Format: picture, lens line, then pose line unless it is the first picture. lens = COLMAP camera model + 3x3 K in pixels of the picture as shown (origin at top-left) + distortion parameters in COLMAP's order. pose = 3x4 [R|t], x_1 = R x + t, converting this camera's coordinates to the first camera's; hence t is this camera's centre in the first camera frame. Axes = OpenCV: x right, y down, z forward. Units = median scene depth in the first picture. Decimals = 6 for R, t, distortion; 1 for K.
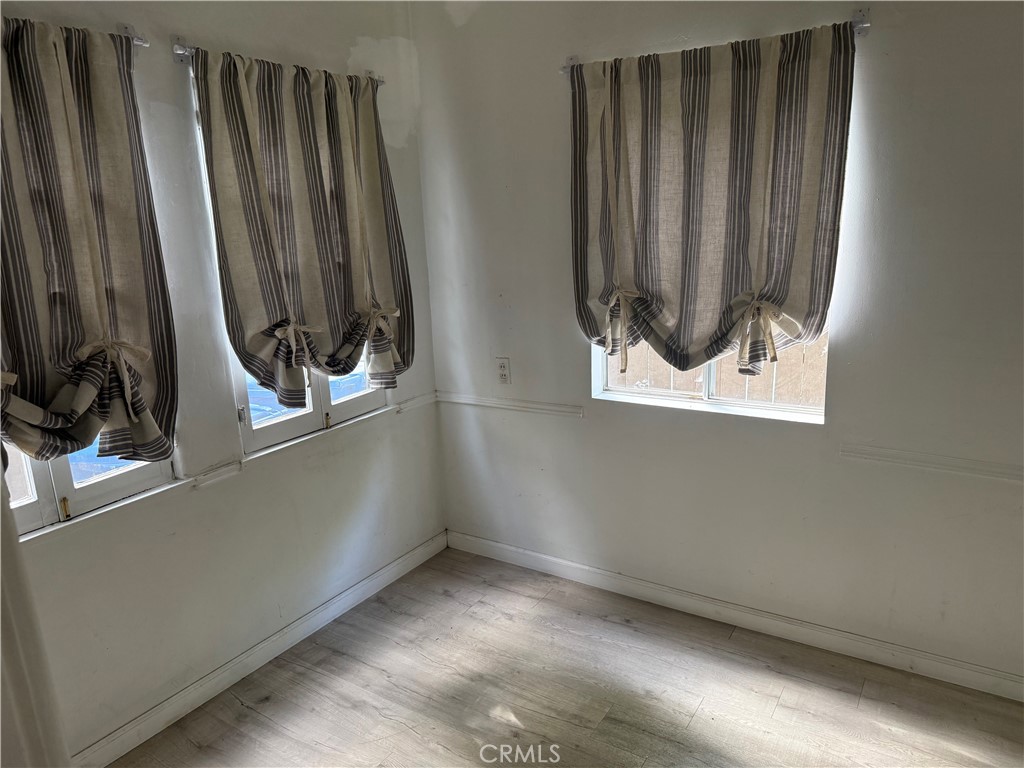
lens RADIAL K [[740.0, 0, 516.1], [0, 740.0, 378.0], [0, 0, 1]] dist [0.009407, -0.009226]
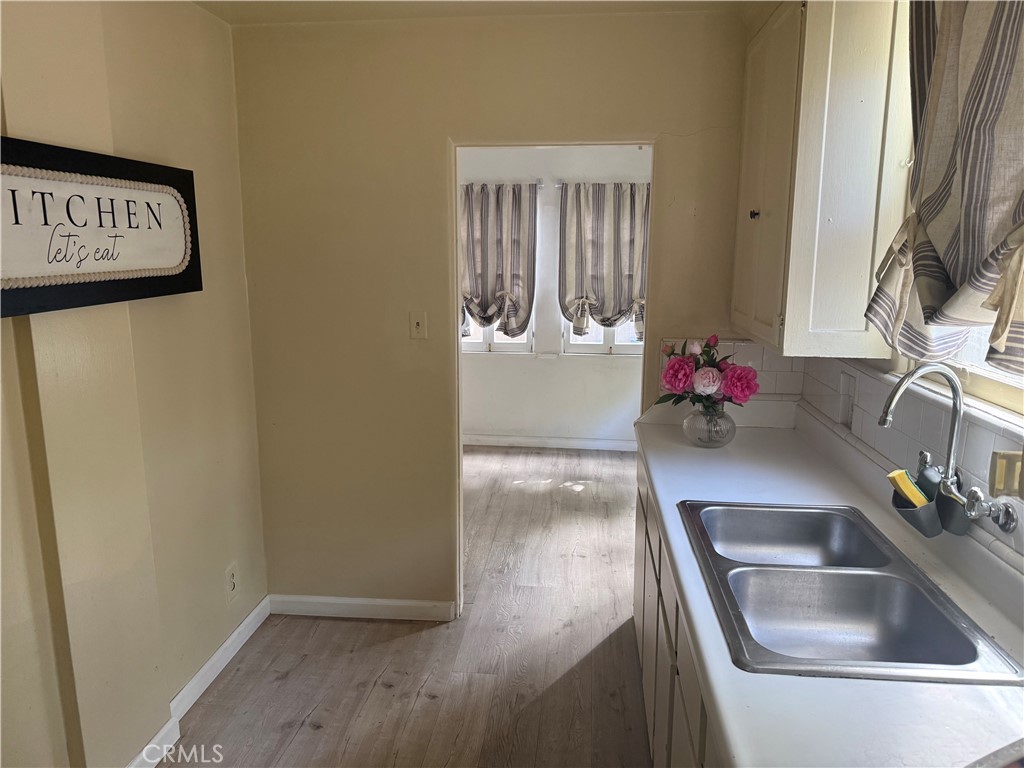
lens RADIAL K [[740.0, 0, 514.2], [0, 740.0, 389.3], [0, 0, 1]] dist [0.009407, -0.009226]
pose [[0.412715, 0.184956, -0.891885, 1.670984], [-0.224173, 0.969675, 0.097353, 0.024523], [0.882844, 0.159758, 0.441661, -0.138329]]
